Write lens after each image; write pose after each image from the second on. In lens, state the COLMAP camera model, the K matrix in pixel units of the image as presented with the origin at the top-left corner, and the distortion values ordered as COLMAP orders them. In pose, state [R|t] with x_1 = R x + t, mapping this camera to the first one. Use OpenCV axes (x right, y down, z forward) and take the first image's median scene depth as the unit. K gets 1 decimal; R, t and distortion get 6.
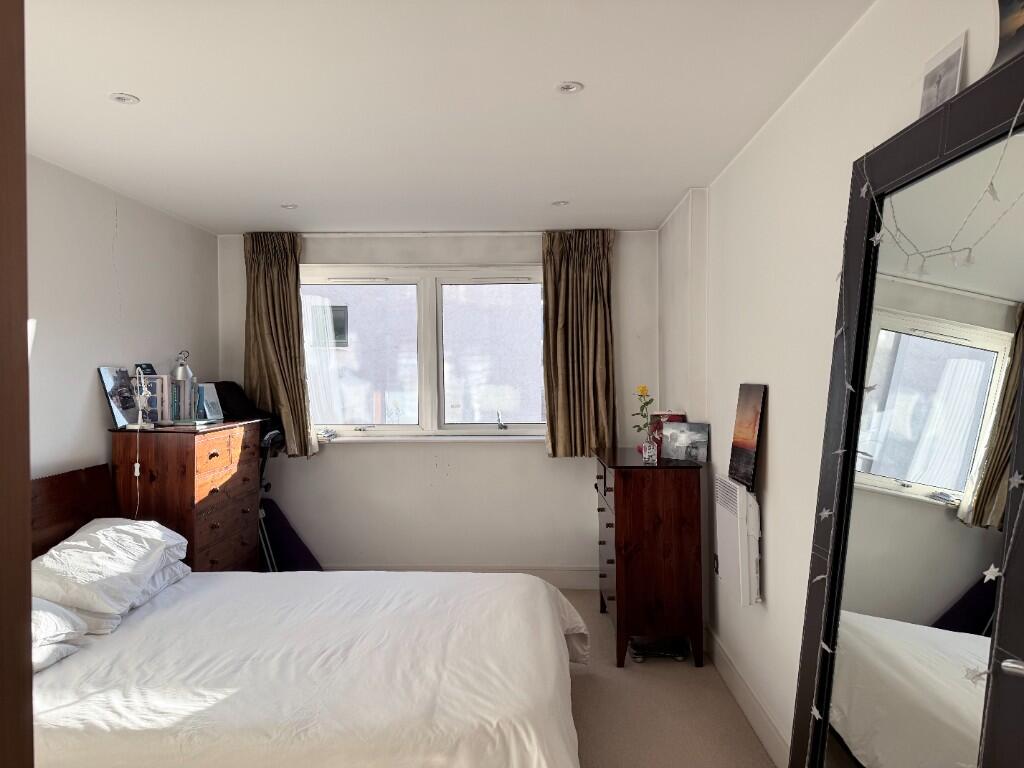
lens RADIAL K [[721.5, 0, 518.7], [0, 721.5, 374.2], [0, 0, 1]] dist [0.061266, -0.076640]
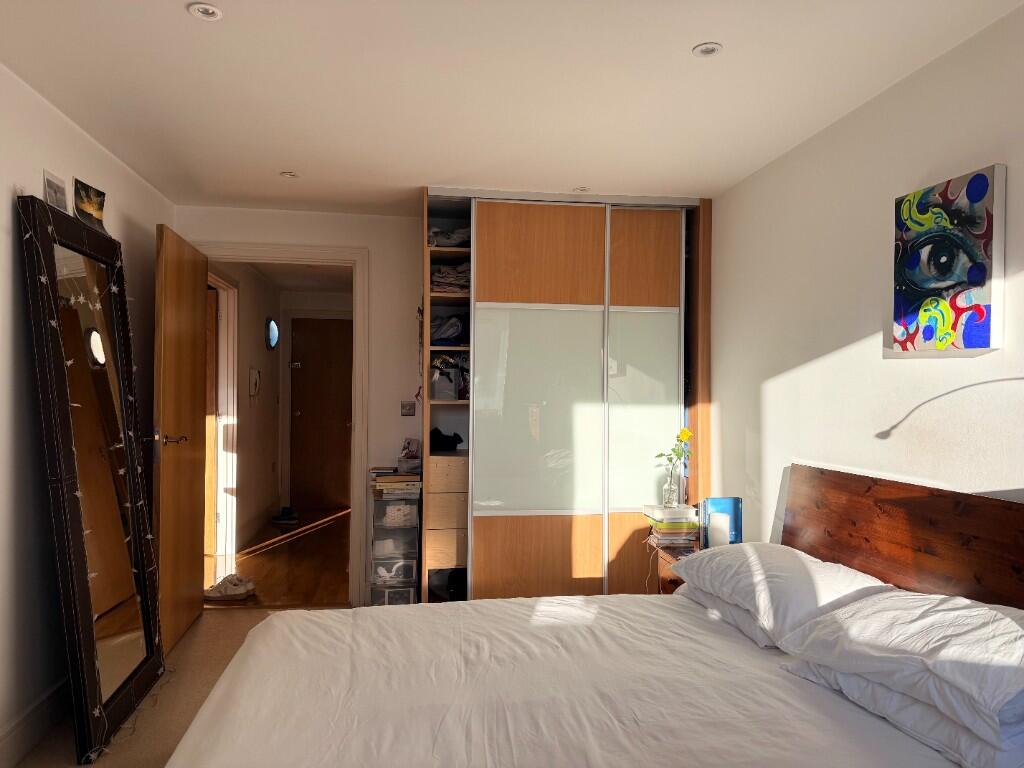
lens RADIAL K [[721.5, 0, 512.9], [0, 721.5, 384.5], [0, 0, 1]] dist [0.061266, -0.076640]
pose [[-0.984700, -0.000476, -0.174257, -0.146497], [0.001236, 0.999952, -0.009720, 0.059122], [0.174254, -0.009787, -0.984652, 2.004100]]
